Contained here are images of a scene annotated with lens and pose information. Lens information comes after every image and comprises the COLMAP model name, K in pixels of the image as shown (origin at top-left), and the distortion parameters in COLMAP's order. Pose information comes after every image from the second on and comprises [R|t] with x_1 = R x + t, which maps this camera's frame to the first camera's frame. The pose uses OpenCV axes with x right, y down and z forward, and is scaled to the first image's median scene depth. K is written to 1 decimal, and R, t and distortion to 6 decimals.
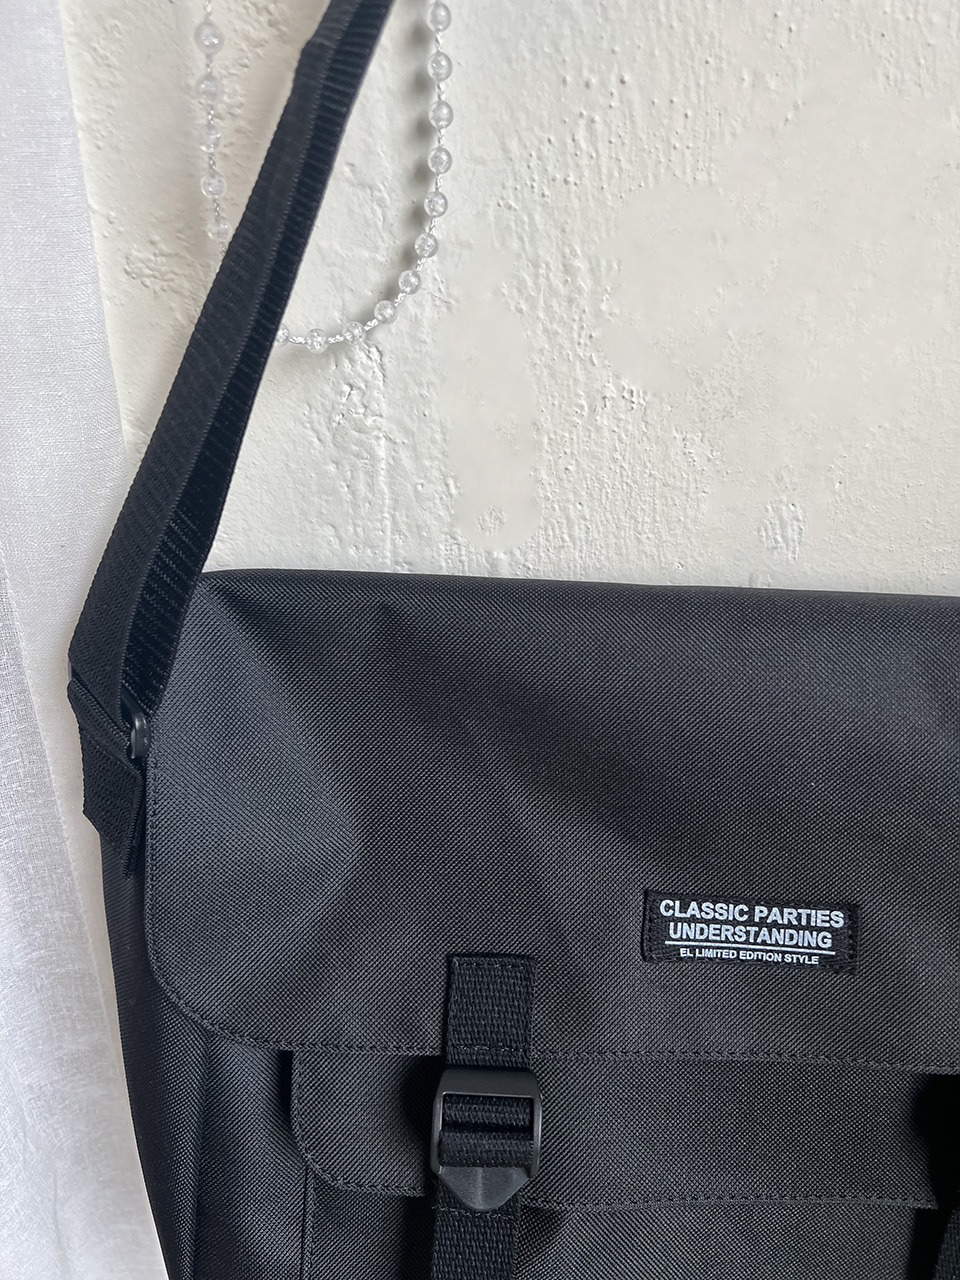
lens RADIAL K [[975.9, 0, 493.7], [0, 975.9, 636.3], [0, 0, 1]] dist [0.049294, -0.079027]
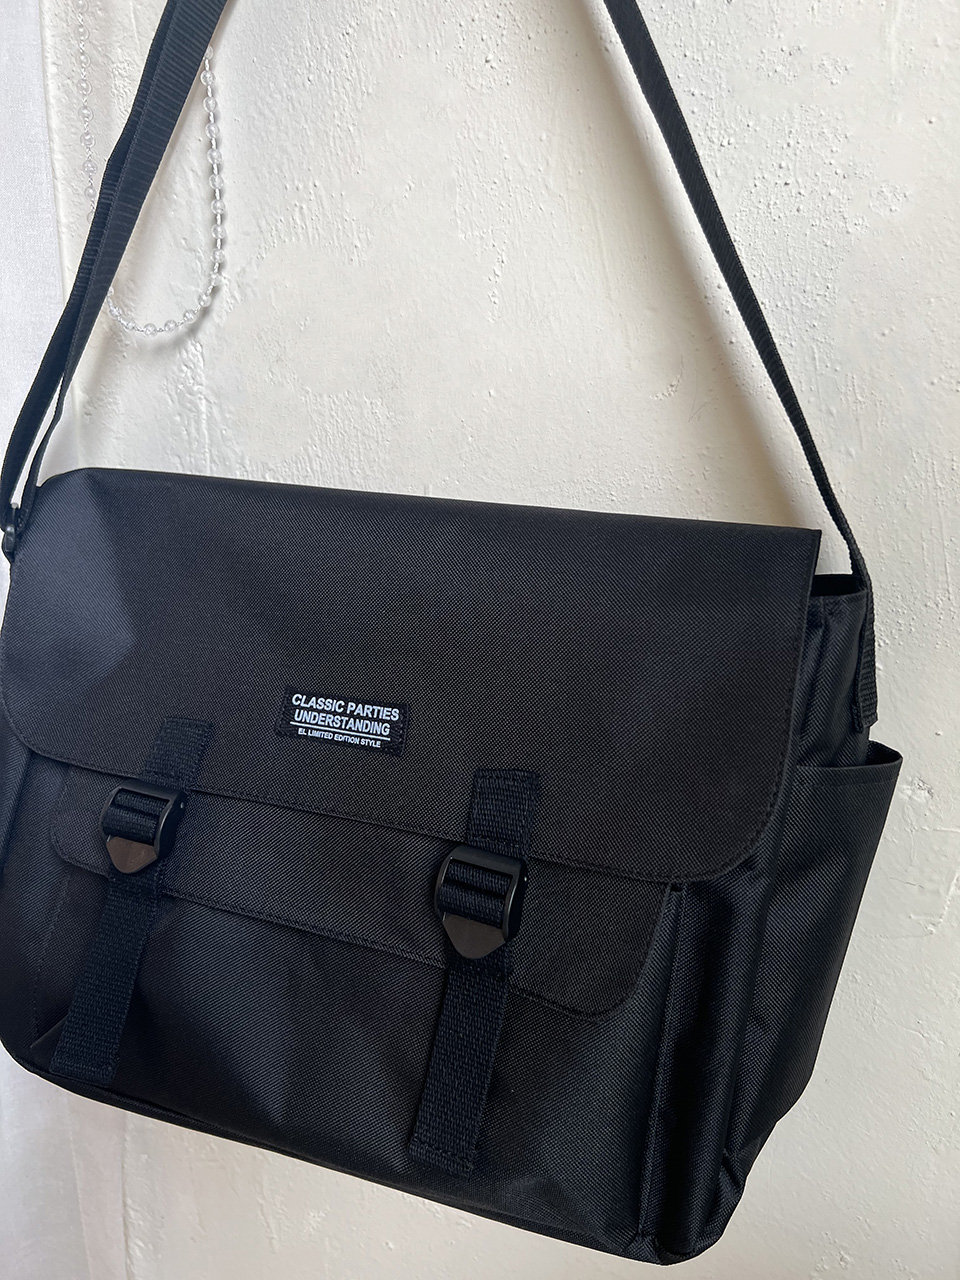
lens RADIAL K [[975.9, 0, 493.7], [0, 975.9, 636.3], [0, 0, 1]] dist [0.049294, -0.079027]
pose [[0.938485, 0.087165, -0.334137, 0.926073], [-0.163820, 0.964184, -0.208596, 0.442712], [0.303987, 0.250502, 0.919152, -0.259433]]
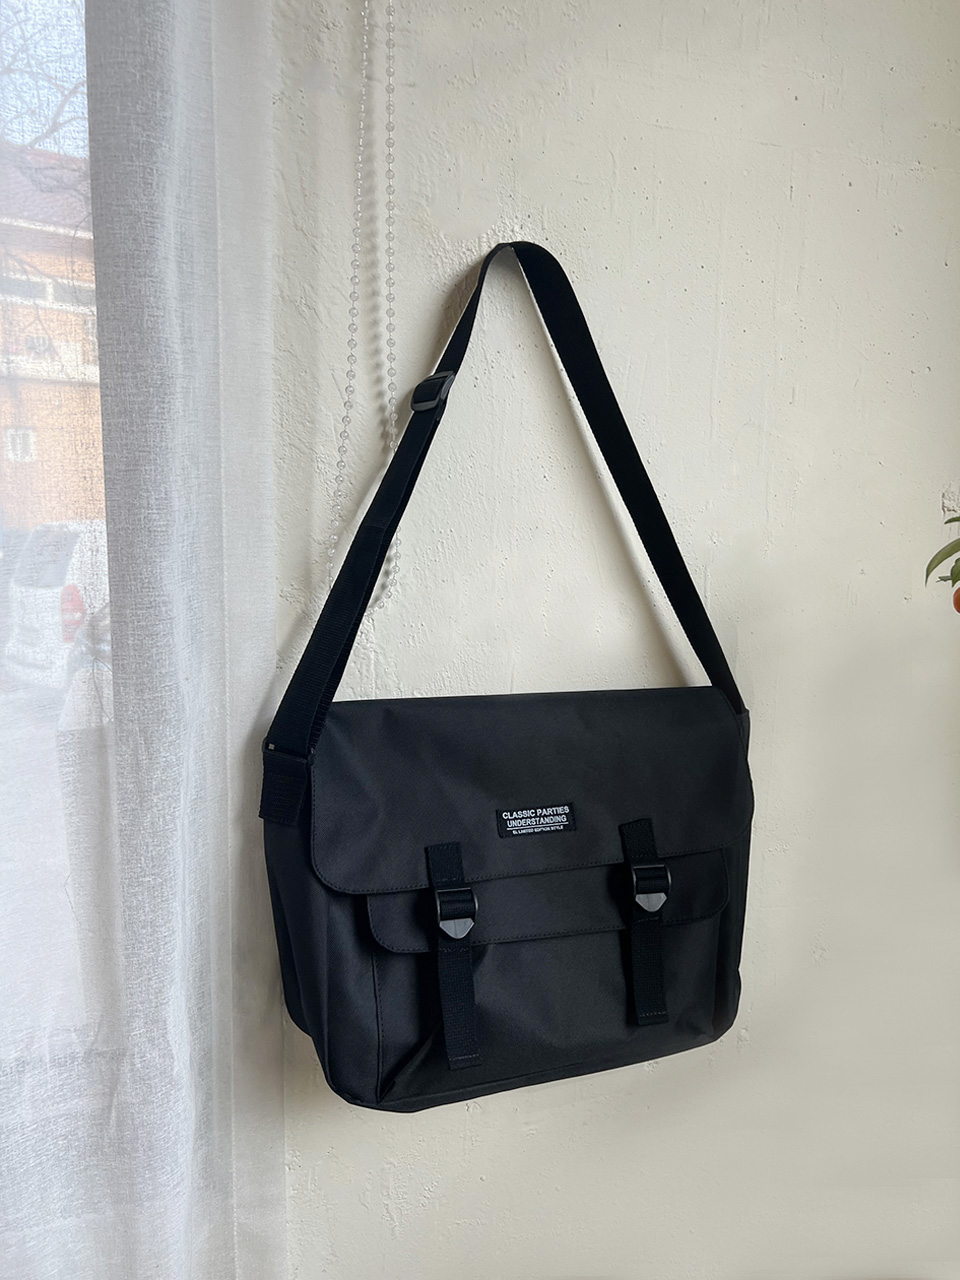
lens RADIAL K [[971.4, 0, 499.0], [0, 971.4, 645.4], [0, 0, 1]] dist [0.044615, -0.063693]
pose [[0.939544, -0.061224, 0.336911, -0.674330], [0.171696, 0.935498, -0.308809, 0.647731], [-0.296273, 0.347986, 0.889454, -1.427498]]
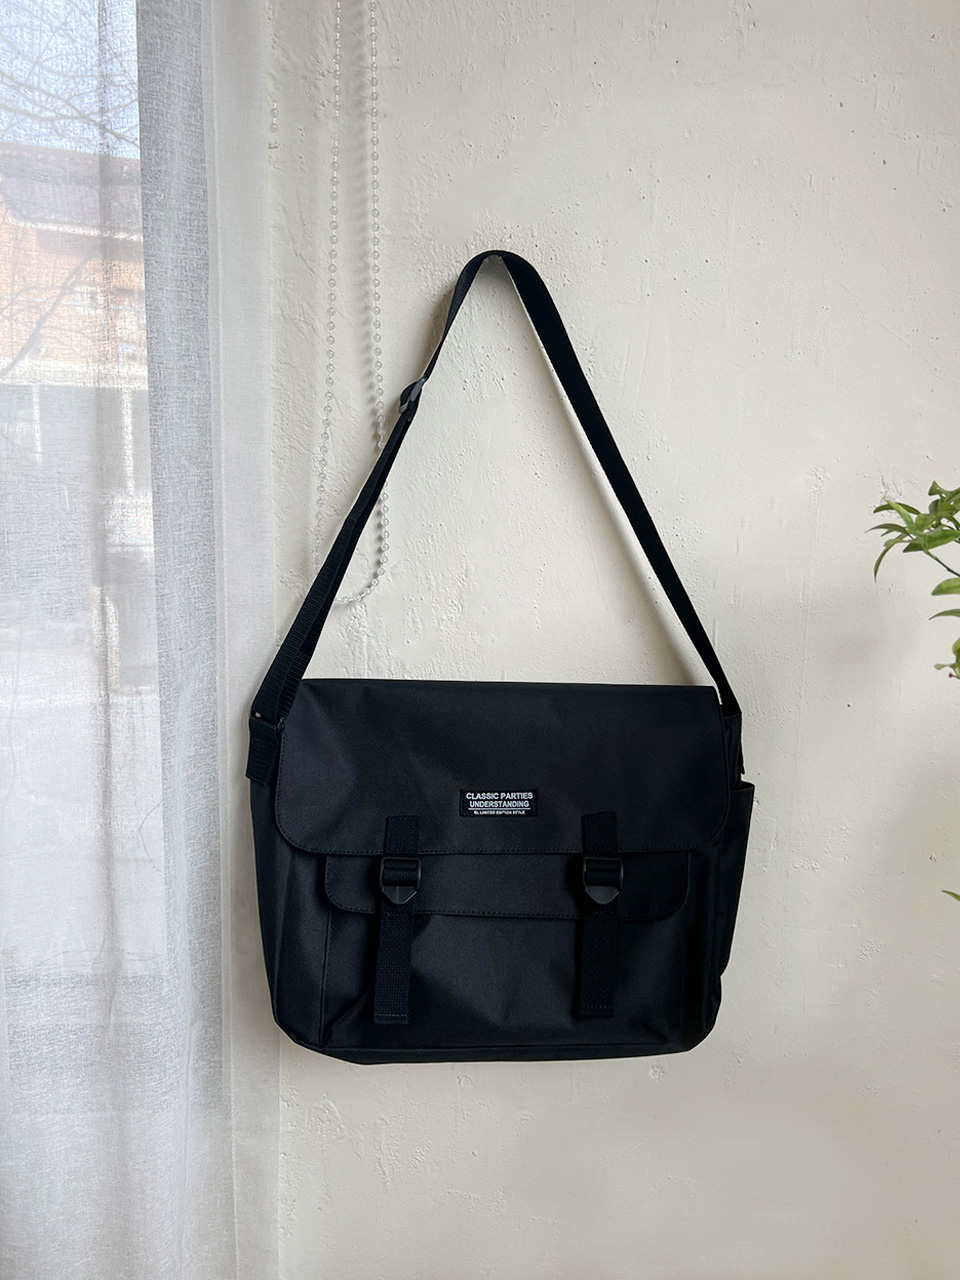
lens RADIAL K [[975.9, 0, 493.7], [0, 975.9, 636.3], [0, 0, 1]] dist [0.049294, -0.079027]
pose [[0.998714, -0.016518, 0.047927, 0.124214], [0.032808, 0.931333, -0.362689, 0.847837], [-0.038645, 0.363795, 0.930677, -1.664992]]
